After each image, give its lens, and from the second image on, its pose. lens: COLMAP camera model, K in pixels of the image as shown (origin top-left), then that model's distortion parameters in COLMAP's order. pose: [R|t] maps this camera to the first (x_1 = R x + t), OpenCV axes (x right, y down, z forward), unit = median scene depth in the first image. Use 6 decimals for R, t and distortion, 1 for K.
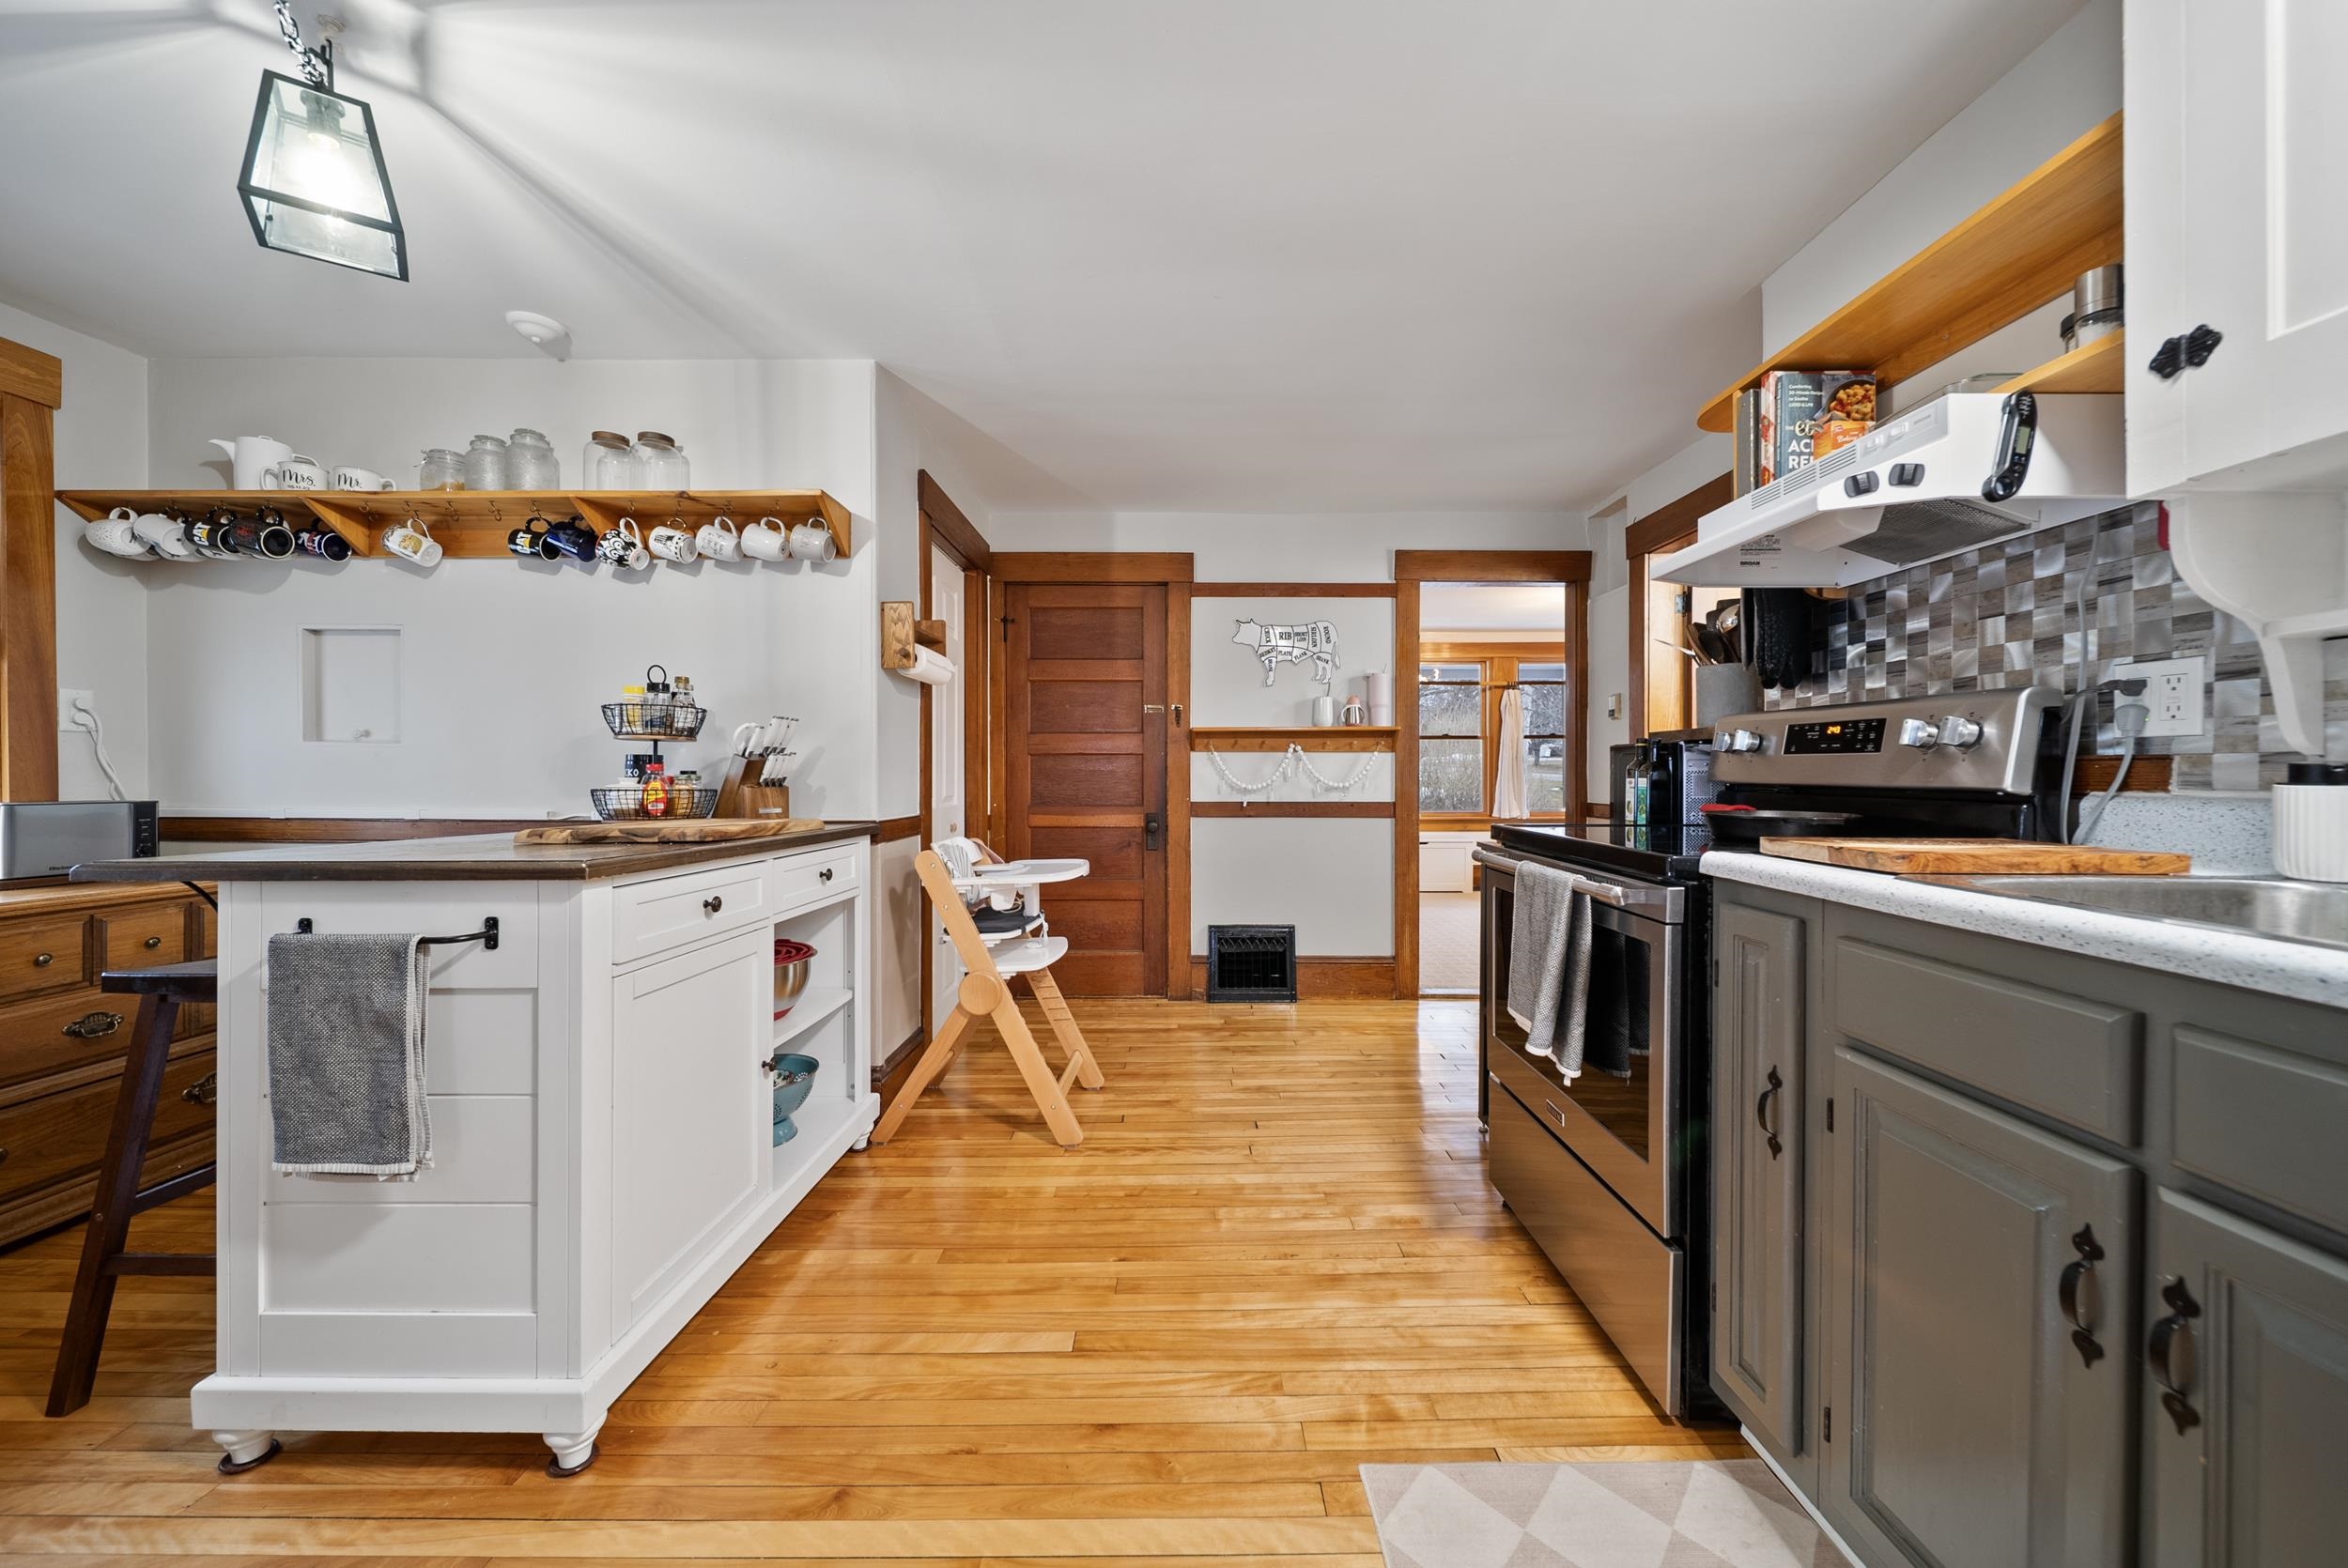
lens RADIAL K [[838.1, 0, 1179.5], [0, 838.1, 772.5], [0, 0, 1]] dist [-0.000973, -0.000144]
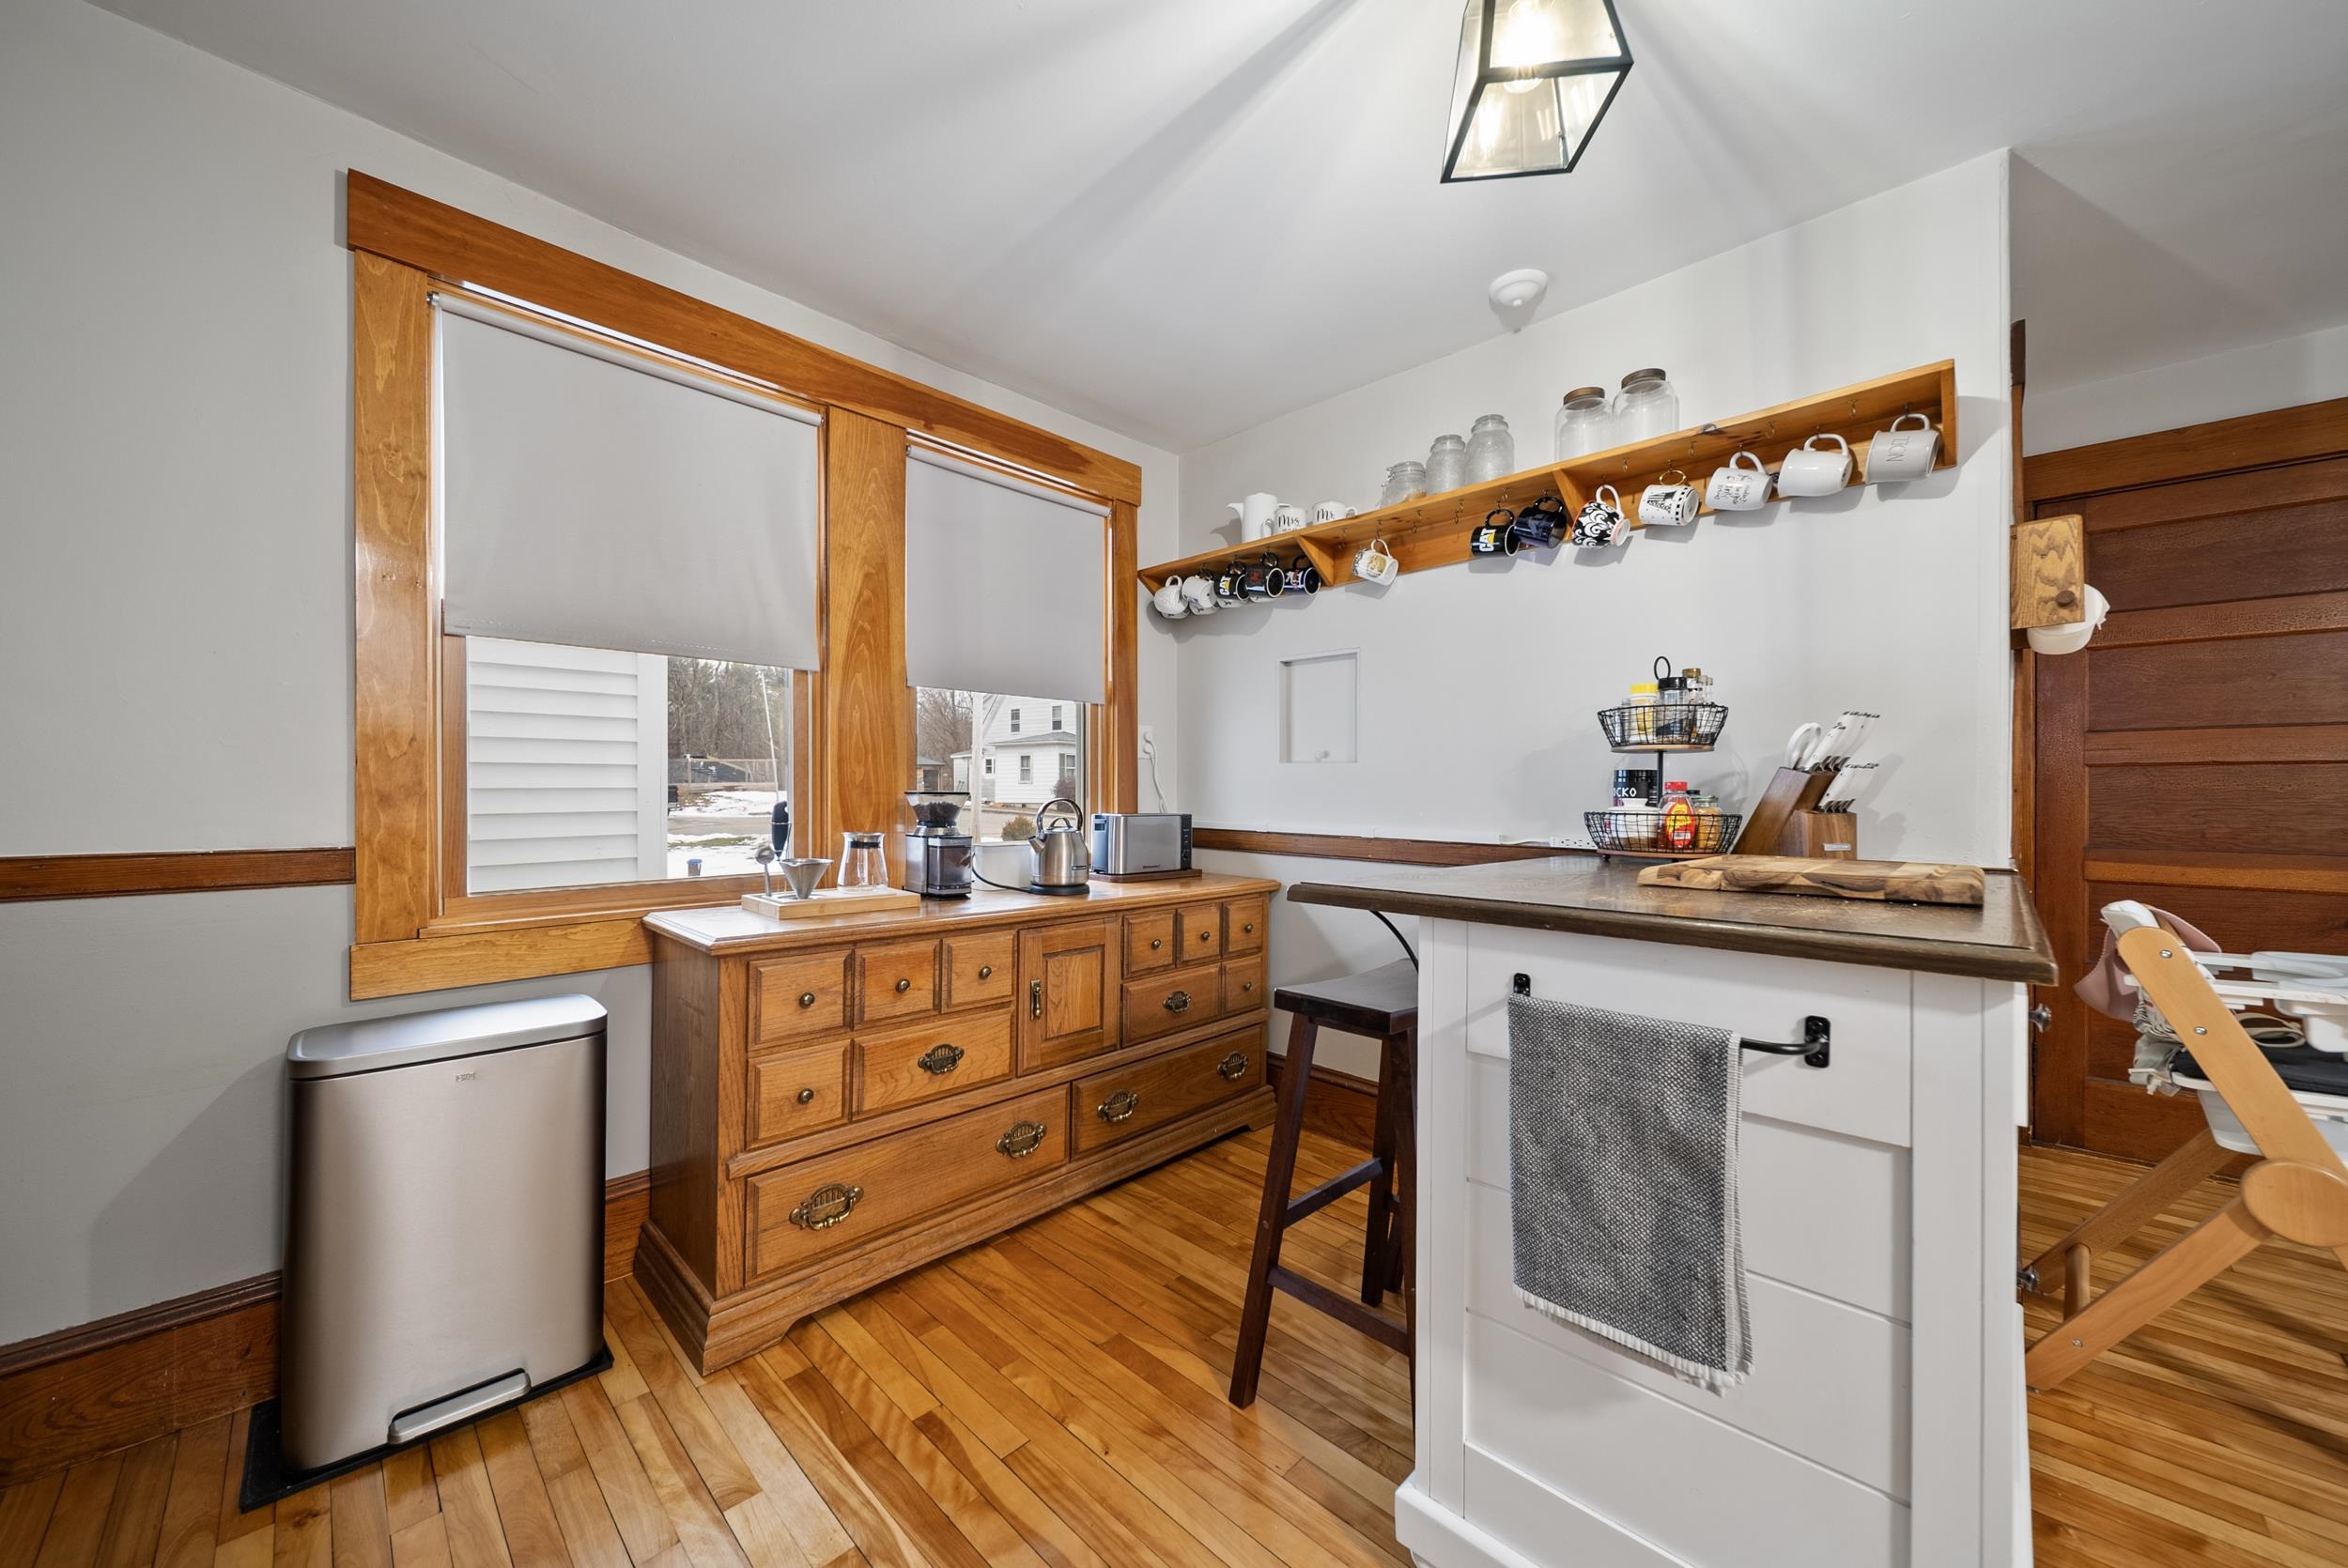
lens RADIAL K [[854.7, 0, 1174.0], [0, 854.7, 784.0], [0, 0, 1]] dist [-0.000746, -0.000285]
pose [[0.716803, -0.003418, -0.697268, -0.386734], [-0.003806, 0.999954, -0.008814, 0.001116], [0.697266, 0.008972, 0.716757, 0.100244]]
